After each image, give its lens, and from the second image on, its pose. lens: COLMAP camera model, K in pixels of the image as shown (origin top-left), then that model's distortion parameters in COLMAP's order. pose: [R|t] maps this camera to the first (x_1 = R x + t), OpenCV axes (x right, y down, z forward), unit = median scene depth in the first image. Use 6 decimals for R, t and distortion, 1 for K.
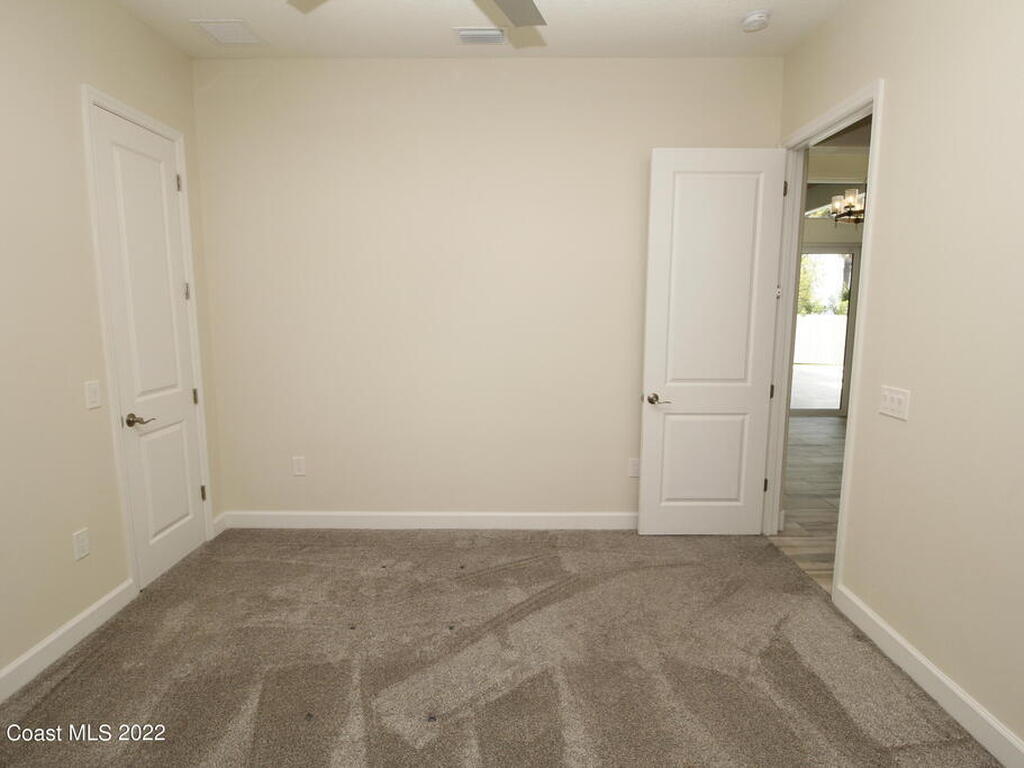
lens RADIAL K [[536.9, 0, 514.2], [0, 536.9, 382.4], [0, 0, 1]] dist [-0.005708, -0.004969]
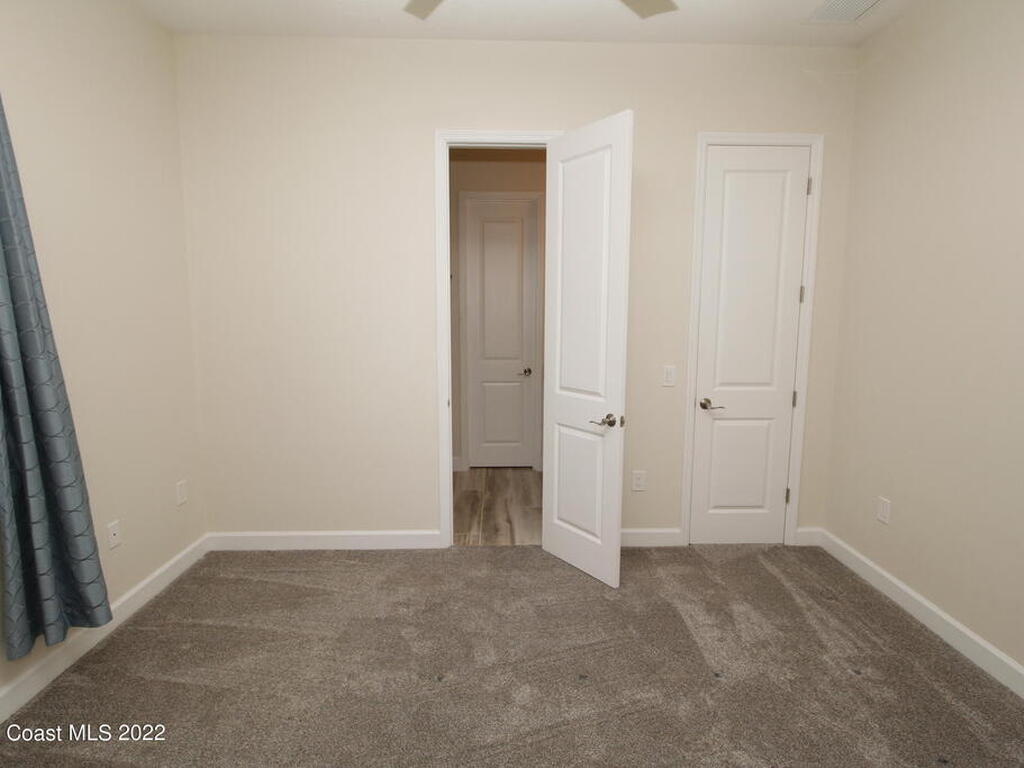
lens RADIAL K [[536.9, 0, 511.1], [0, 536.9, 379.3], [0, 0, 1]] dist [-0.005708, -0.004969]
pose [[0.015935, 0.131516, -0.991186, 0.390808], [-0.141254, 0.981666, 0.127982, -0.064398], [0.989845, 0.137969, 0.034220, 0.445310]]
